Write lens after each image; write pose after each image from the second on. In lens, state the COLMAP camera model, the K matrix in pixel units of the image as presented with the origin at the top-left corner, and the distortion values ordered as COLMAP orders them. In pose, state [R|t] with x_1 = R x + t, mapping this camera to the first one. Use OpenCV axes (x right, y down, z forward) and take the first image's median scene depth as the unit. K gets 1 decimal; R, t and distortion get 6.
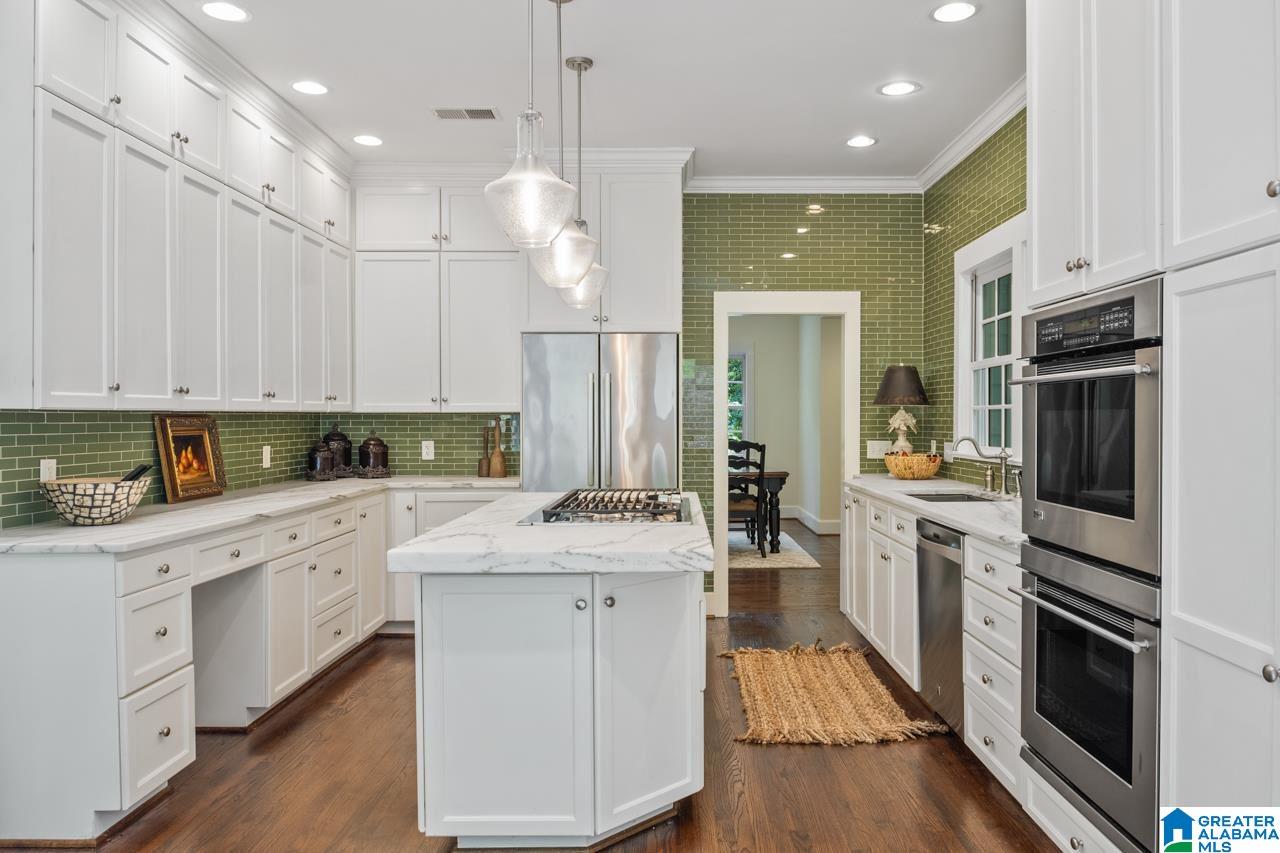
lens RADIAL K [[883.3, 0, 643.9], [0, 883.3, 426.9], [0, 0, 1]] dist [-0.024585, 0.001576]
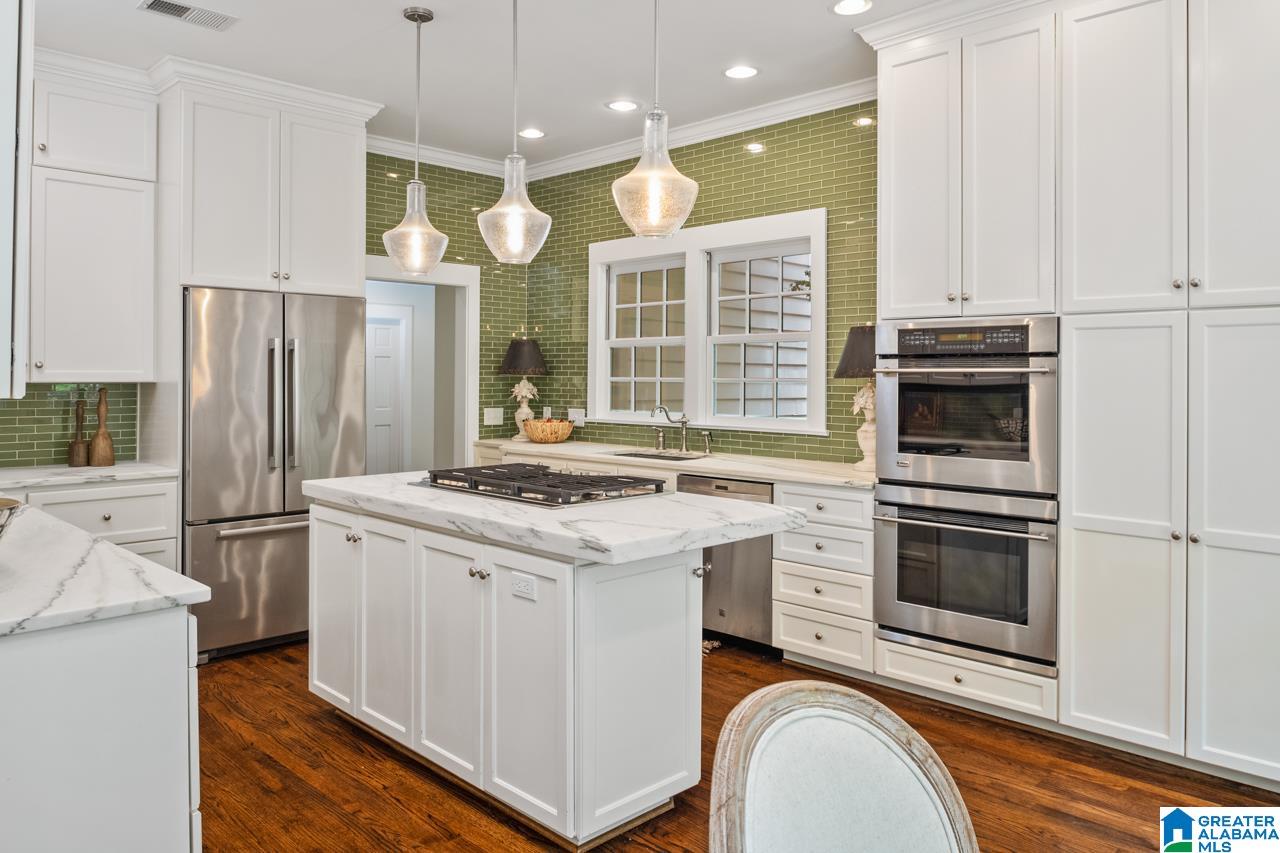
lens RADIAL K [[883.3, 0, 669.5], [0, 883.3, 375.7], [0, 0, 1]] dist [-0.024585, 0.001576]
pose [[0.709137, 0.005786, 0.705047, -0.392207], [0.002143, 0.999944, -0.010361, -0.014156], [-0.705067, 0.008858, 0.709085, 0.112181]]
